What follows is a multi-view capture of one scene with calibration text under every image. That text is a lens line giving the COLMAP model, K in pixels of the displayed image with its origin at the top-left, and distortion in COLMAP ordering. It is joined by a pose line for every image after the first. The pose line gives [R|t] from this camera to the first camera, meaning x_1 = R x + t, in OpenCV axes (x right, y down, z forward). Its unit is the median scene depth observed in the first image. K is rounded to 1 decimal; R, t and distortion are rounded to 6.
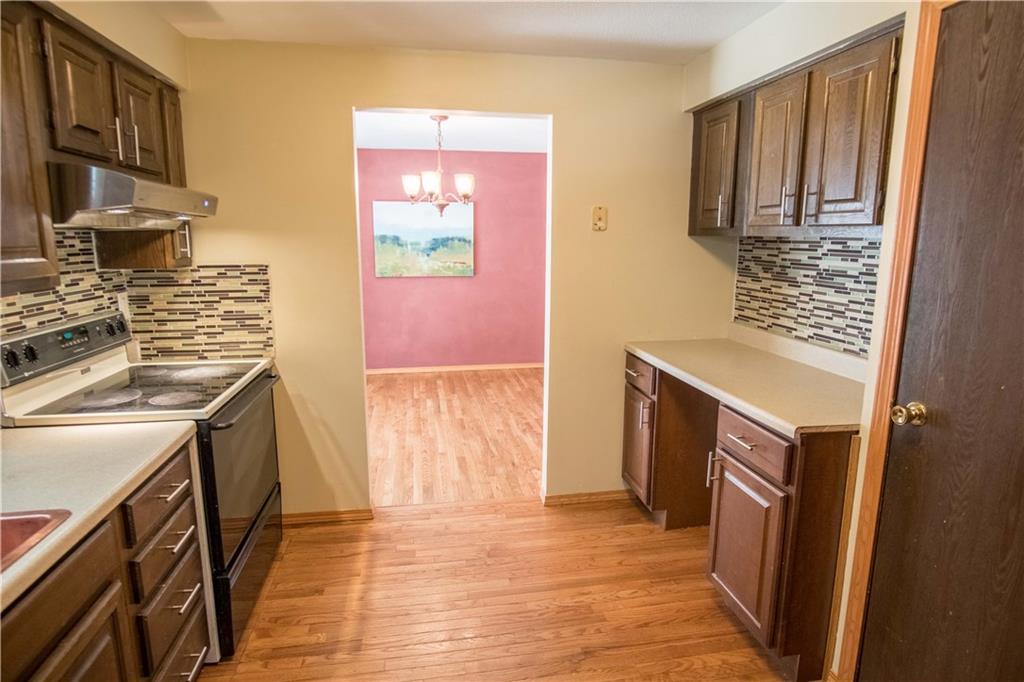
lens RADIAL K [[549.5, 0, 513.6], [0, 549.5, 337.4], [0, 0, 1]] dist [-0.030592, 0.001007]
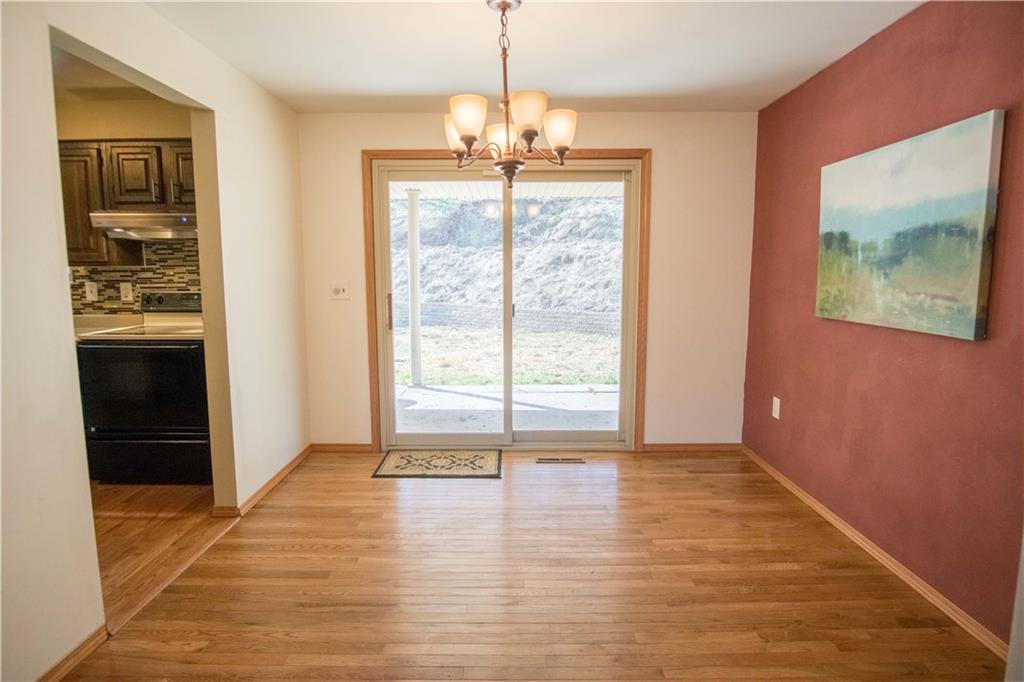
lens RADIAL K [[549.5, 0, 519.5], [0, 549.5, 339.0], [0, 0, 1]] dist [-0.030592, 0.001007]
pose [[-0.169054, 0.117153, -0.978619, 0.298970], [-0.176848, 0.973191, 0.147053, -0.118624], [0.969611, 0.197927, -0.143803, 0.833927]]
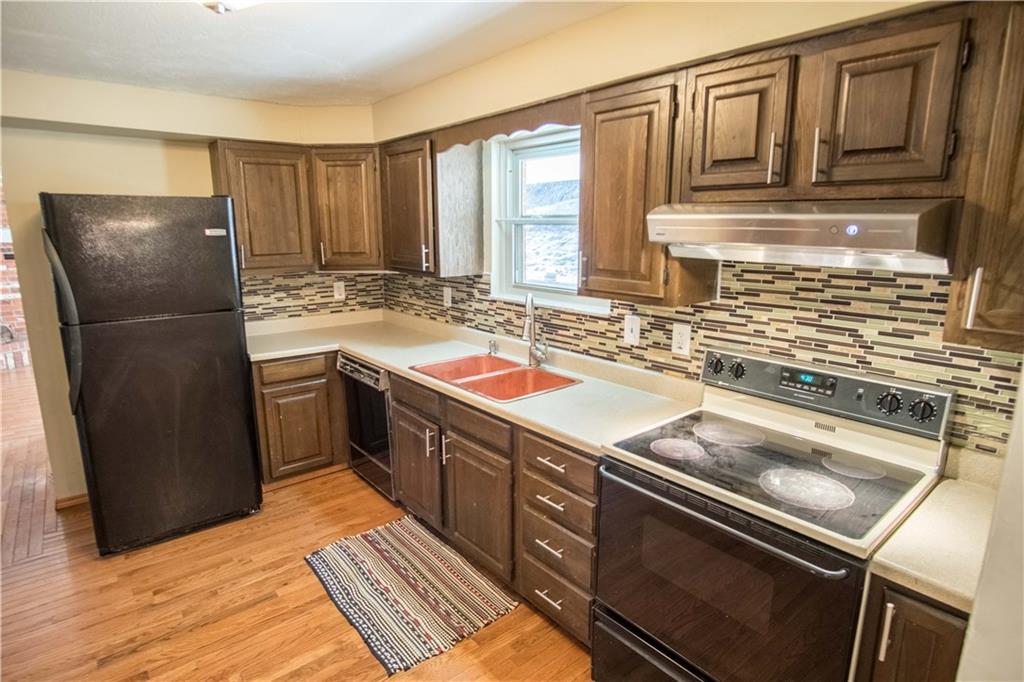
lens RADIAL K [[549.5, 0, 509.3], [0, 549.5, 338.0], [0, 0, 1]] dist [-0.030592, 0.001007]
pose [[-0.870126, 0.089983, -0.484545, 0.017281], [-0.094247, 0.934662, 0.342818, -0.115966], [0.483734, 0.343961, -0.804793, 0.509950]]
